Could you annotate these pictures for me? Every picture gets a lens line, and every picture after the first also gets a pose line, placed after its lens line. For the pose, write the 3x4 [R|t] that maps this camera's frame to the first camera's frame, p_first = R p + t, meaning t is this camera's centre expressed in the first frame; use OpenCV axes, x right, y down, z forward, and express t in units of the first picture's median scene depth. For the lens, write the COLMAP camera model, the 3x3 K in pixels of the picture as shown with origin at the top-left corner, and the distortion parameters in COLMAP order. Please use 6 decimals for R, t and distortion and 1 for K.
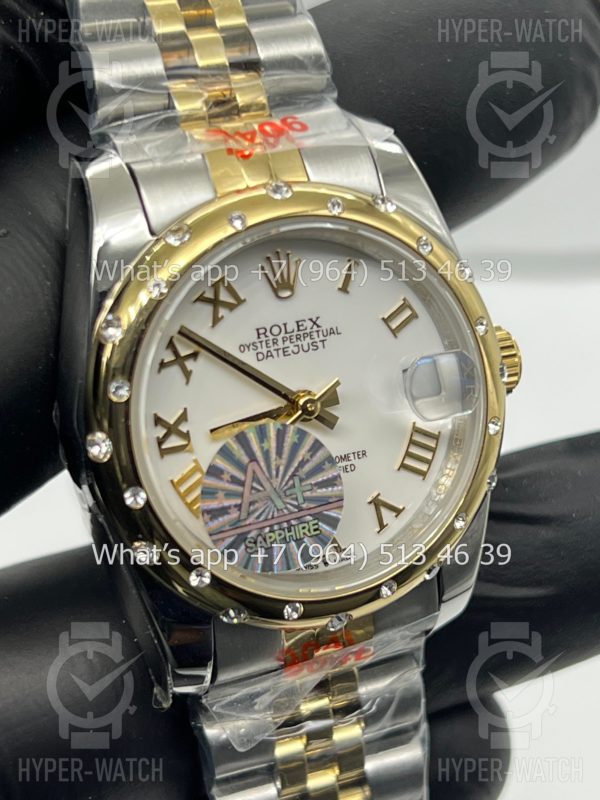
lens RADIAL K [[1901.3, 0, 300.0], [0, 1901.3, 400.0], [0, 0, 1]] dist [0.132249, 0.350475]
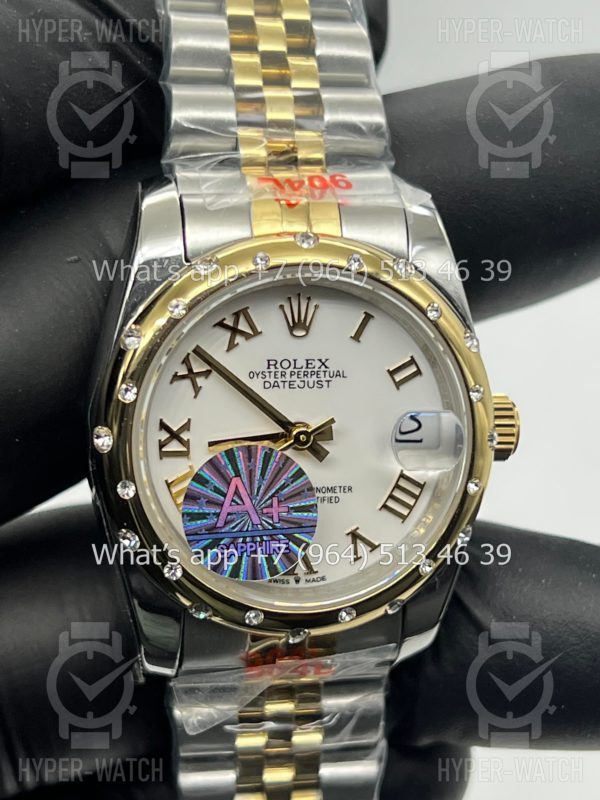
lens RADIAL K [[1901.3, 0, 300.0], [0, 1901.3, 400.0], [0, 0, 1]] dist [0.132249, 0.350475]
pose [[0.972064, 0.174733, -0.156715, 0.171808], [-0.175637, 0.984421, 0.008166, -0.026605], [0.155700, 0.019587, 0.987610, -0.088628]]
